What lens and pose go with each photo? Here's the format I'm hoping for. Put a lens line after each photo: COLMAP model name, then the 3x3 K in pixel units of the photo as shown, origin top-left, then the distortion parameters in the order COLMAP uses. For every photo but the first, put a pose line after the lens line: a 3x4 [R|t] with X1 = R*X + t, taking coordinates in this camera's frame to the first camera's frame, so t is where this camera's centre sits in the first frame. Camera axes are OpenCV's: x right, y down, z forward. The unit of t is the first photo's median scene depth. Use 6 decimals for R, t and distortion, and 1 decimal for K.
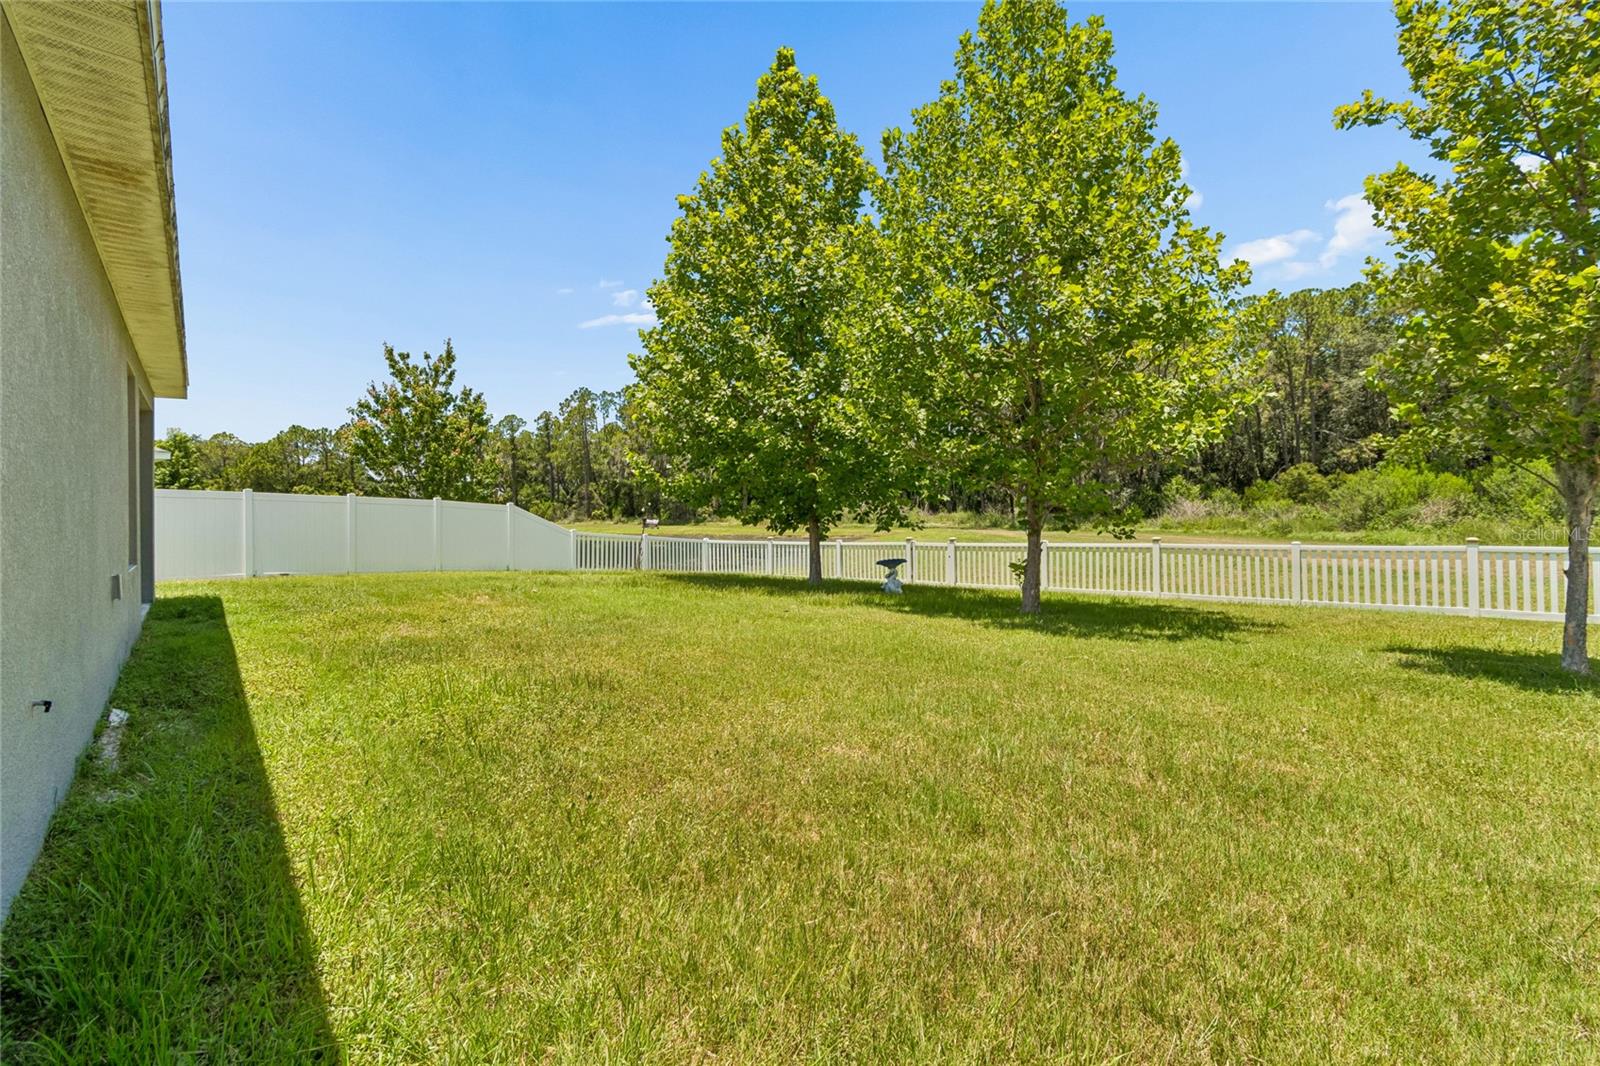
lens RADIAL K [[679.2, 0, 795.7], [0, 679.2, 519.6], [0, 0, 1]] dist [0.001575, 0.000124]
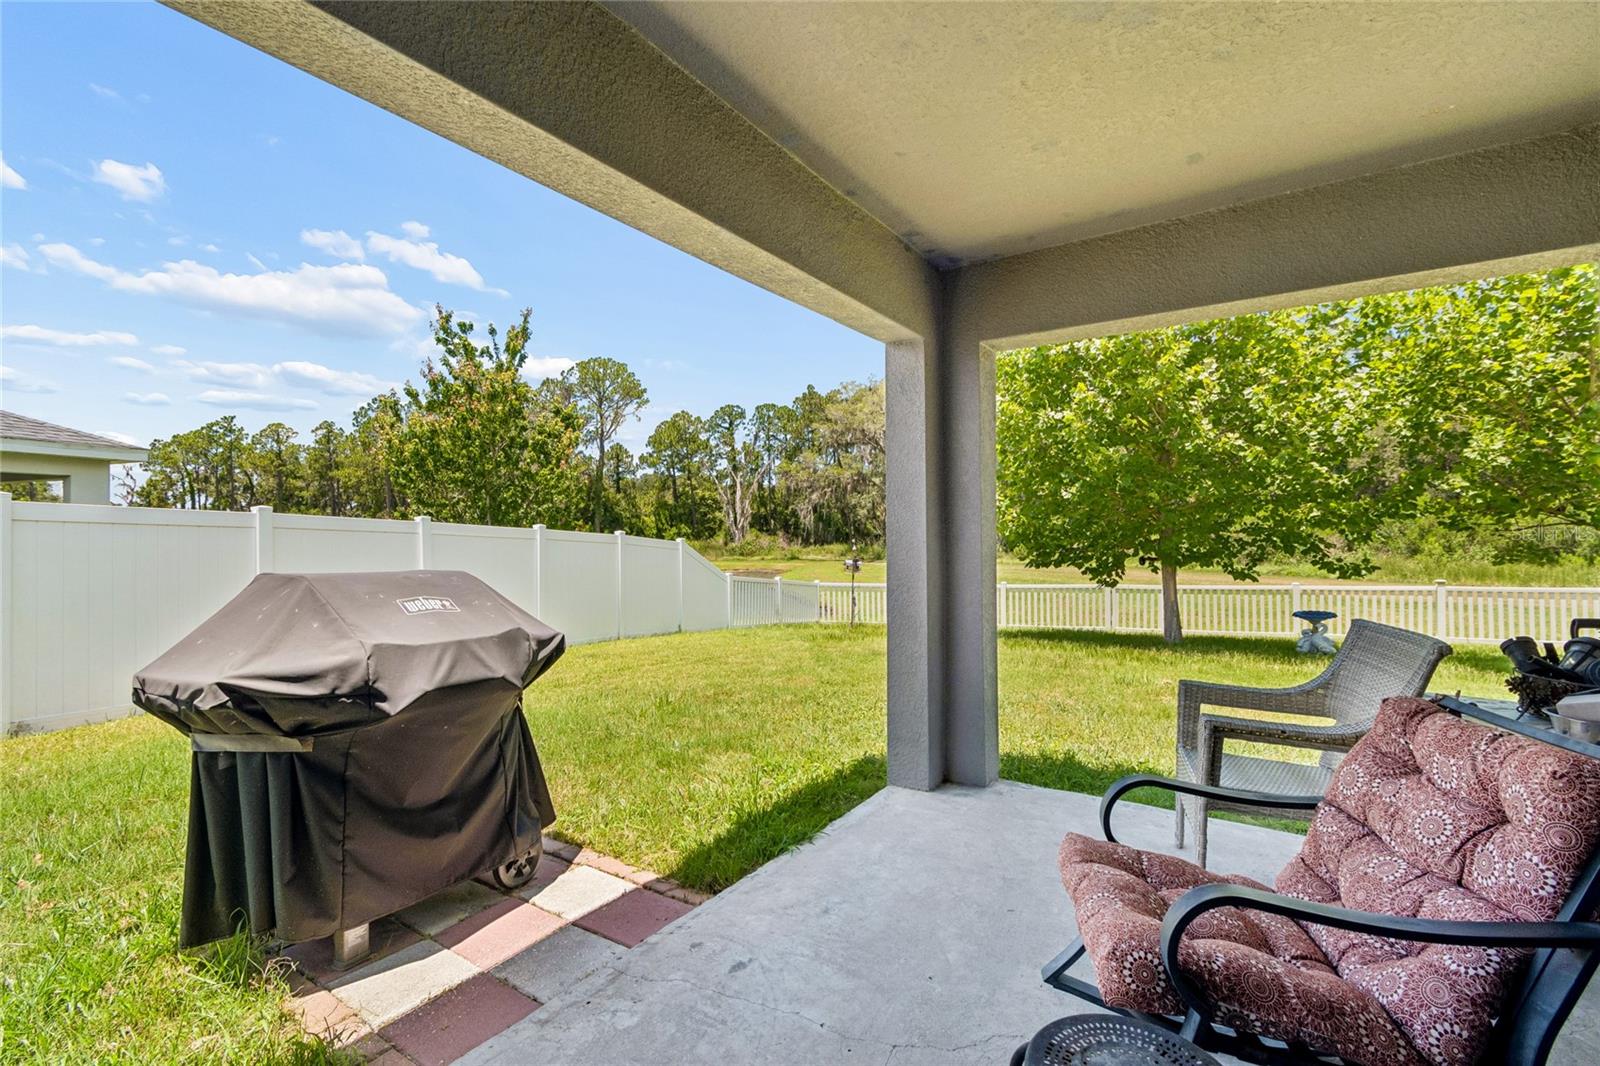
lens RADIAL K [[716.5, 0, 798.8], [0, 716.5, 543.2], [0, 0, 1]] dist [0.005743, -0.002520]
pose [[0.973747, 0.006280, 0.227548, -0.496270], [-0.003925, 0.999934, -0.010801, -0.008488], [-0.227601, 0.009625, 0.973707, 0.231384]]
